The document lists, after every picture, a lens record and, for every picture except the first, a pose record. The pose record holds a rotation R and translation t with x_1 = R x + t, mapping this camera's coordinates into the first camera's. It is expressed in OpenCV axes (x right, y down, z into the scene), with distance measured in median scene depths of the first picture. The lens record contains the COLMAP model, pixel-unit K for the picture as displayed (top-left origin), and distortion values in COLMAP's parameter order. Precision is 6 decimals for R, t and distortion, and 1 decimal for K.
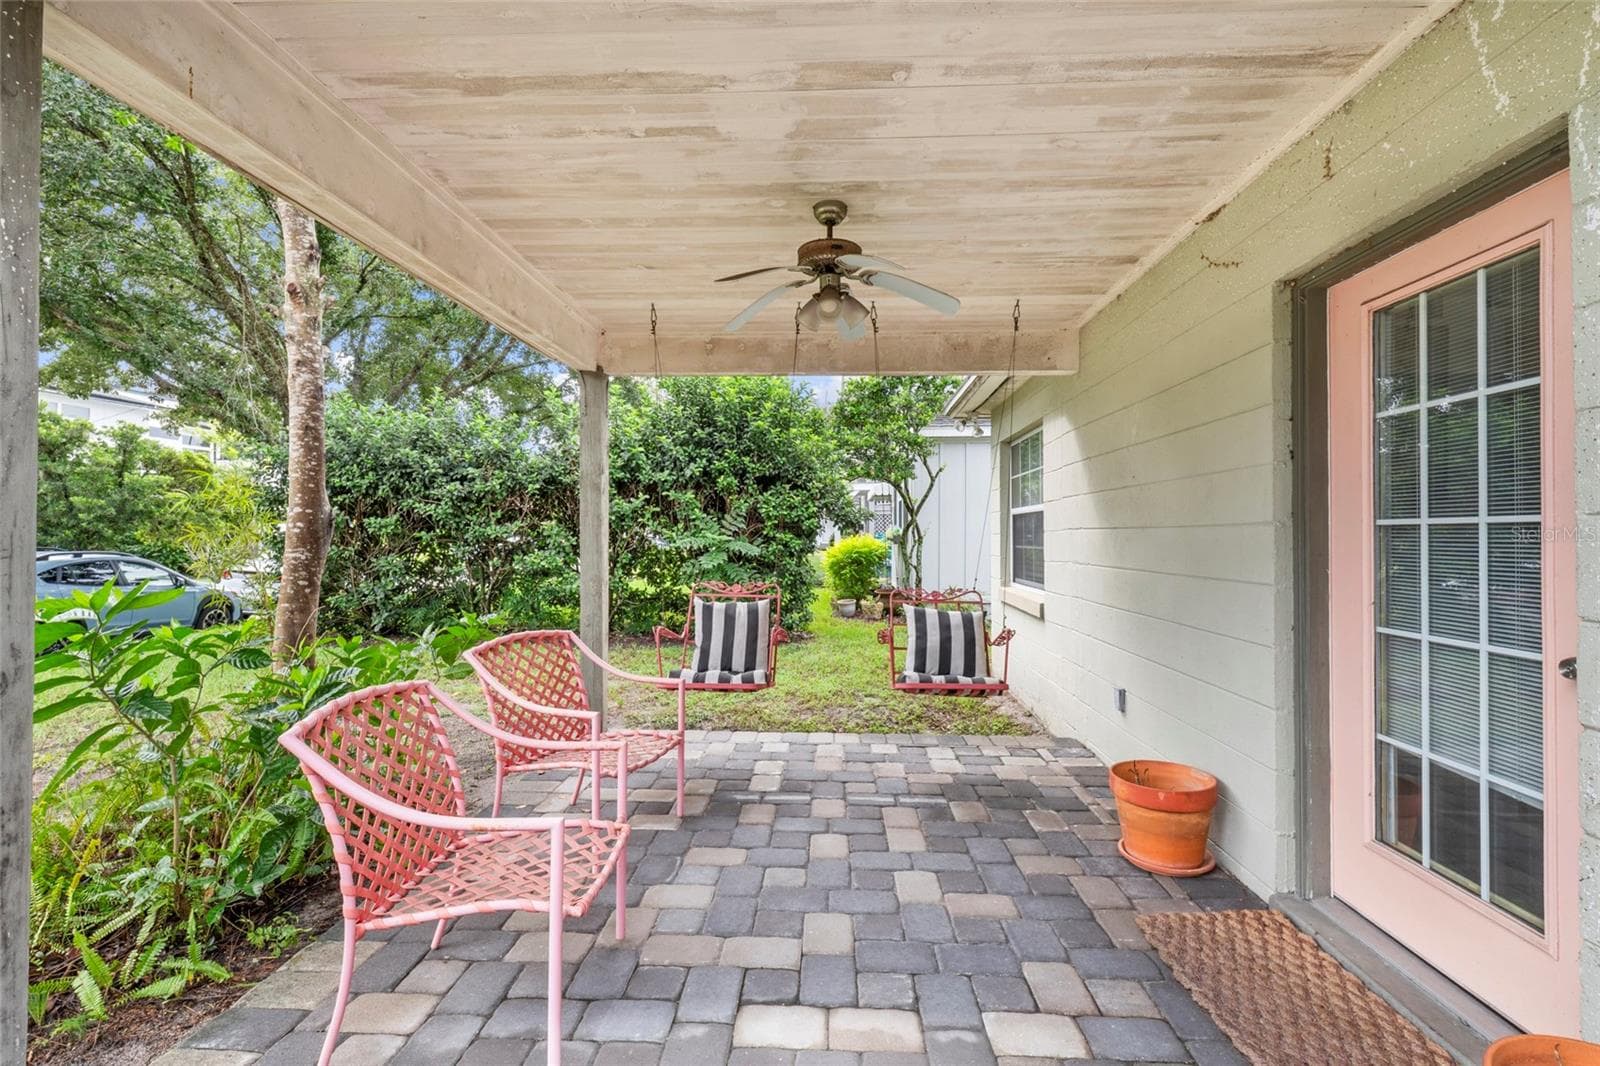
lens RADIAL K [[717.3, 0, 801.4], [0, 717.3, 526.9], [0, 0, 1]] dist [0.001388, -0.005026]
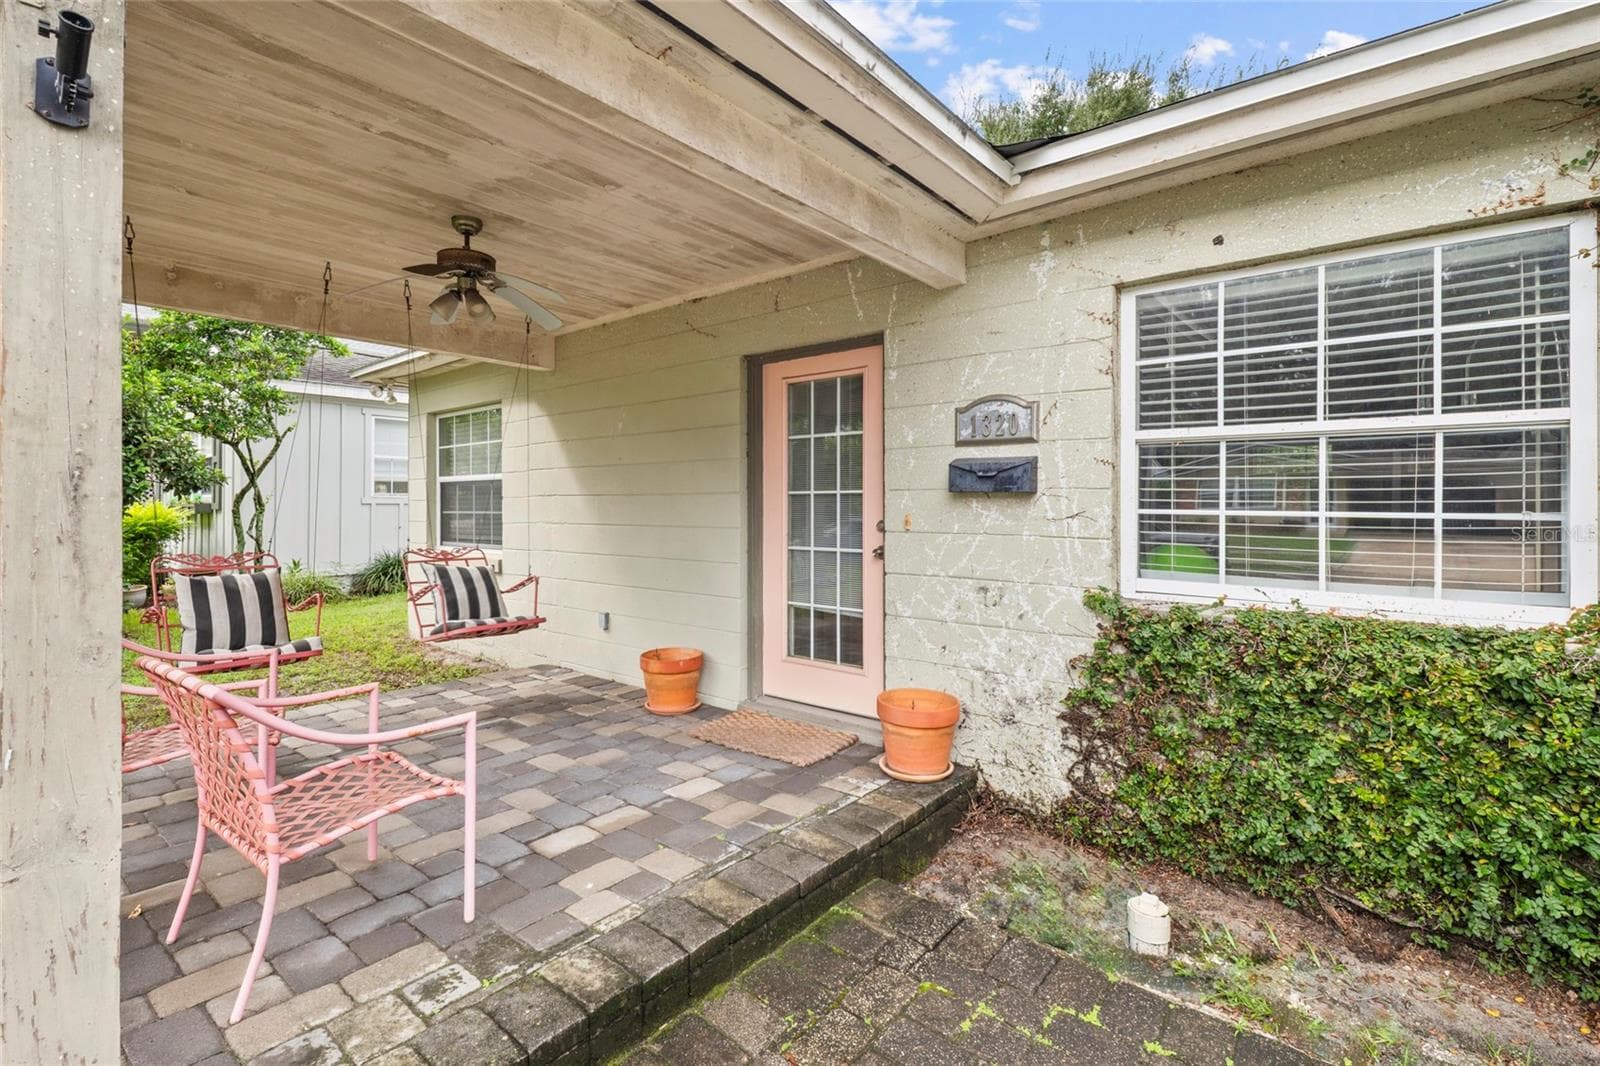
lens RADIAL K [[748.0, 0, 770.9], [0, 748.0, 498.3], [0, 0, 1]] dist [0.000294, -0.001960]
pose [[0.608536, 0.005317, 0.793508, -0.669956], [-0.008059, 0.999967, -0.000521, 0.008551], [-0.793485, -0.006078, 0.608559, -0.157418]]
